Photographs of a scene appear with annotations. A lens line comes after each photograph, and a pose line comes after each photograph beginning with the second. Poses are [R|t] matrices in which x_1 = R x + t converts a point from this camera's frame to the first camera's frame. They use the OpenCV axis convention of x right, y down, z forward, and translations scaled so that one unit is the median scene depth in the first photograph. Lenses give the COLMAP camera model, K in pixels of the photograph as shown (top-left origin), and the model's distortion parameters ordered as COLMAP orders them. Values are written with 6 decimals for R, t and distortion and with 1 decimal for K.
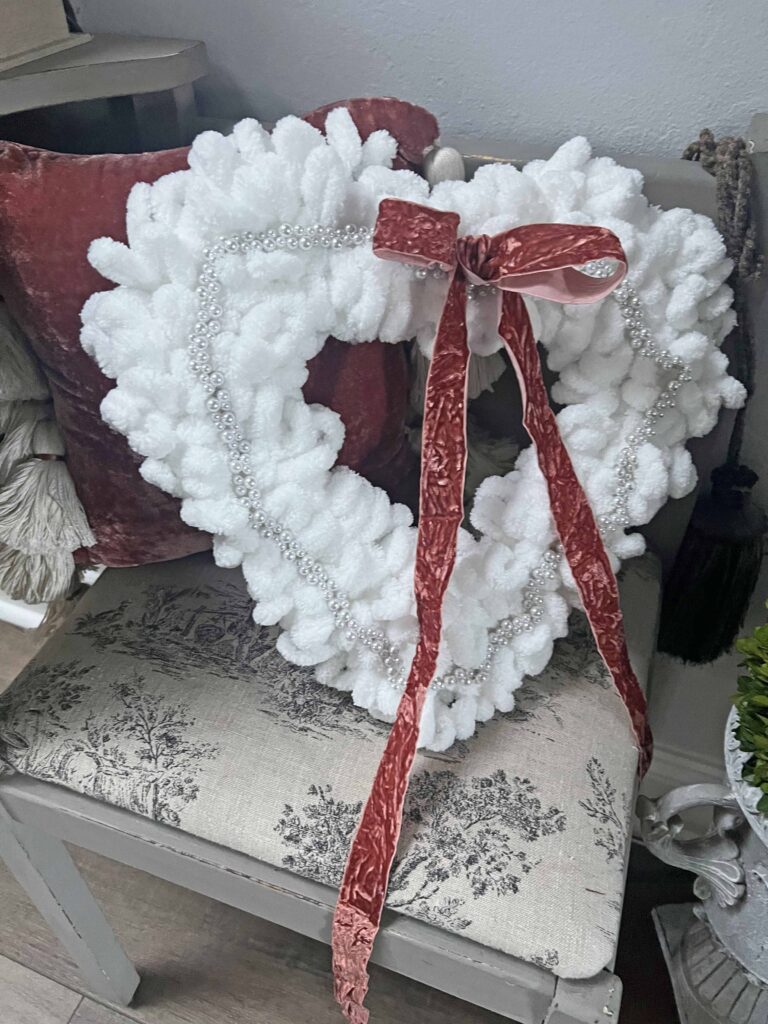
lens RADIAL K [[760.5, 0, 386.3], [0, 760.5, 524.3], [0, 0, 1]] dist [0.007141, -0.008606]
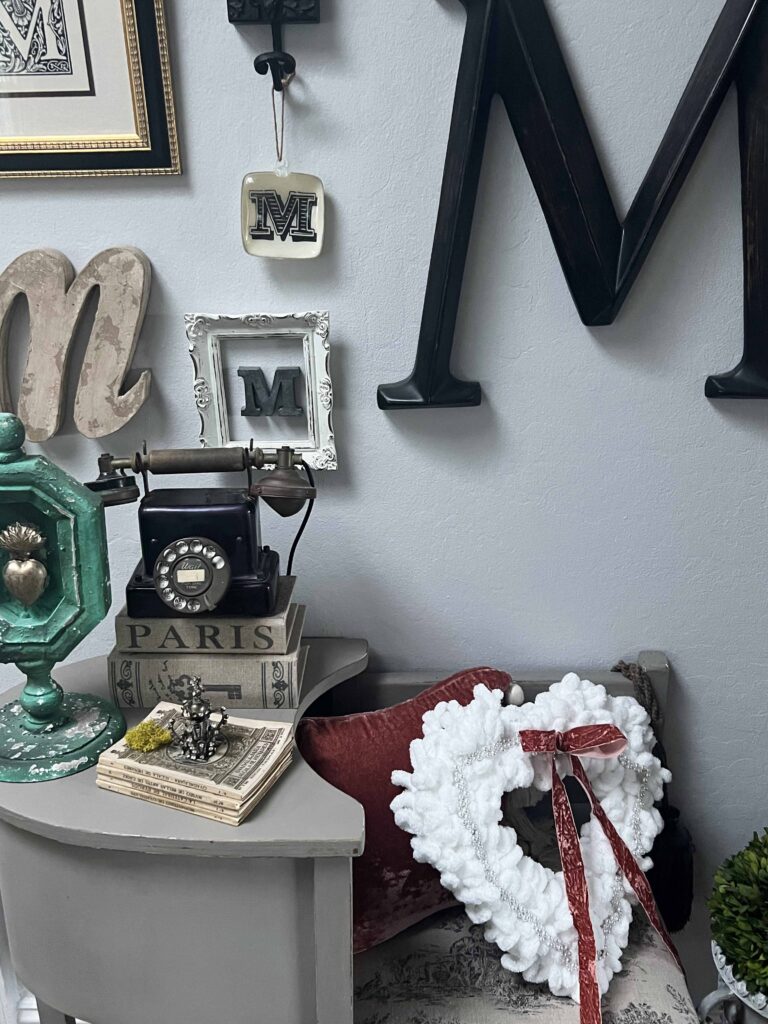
lens RADIAL K [[920.0, 0, 381.4], [0, 920.0, 509.4], [0, 0, 1]] dist [0.009768, -0.034741]
pose [[0.942799, -0.106723, 0.315818, -1.040295], [0.219728, 0.911396, -0.347960, -0.138364], [-0.250699, 0.397451, 0.882713, -1.371101]]
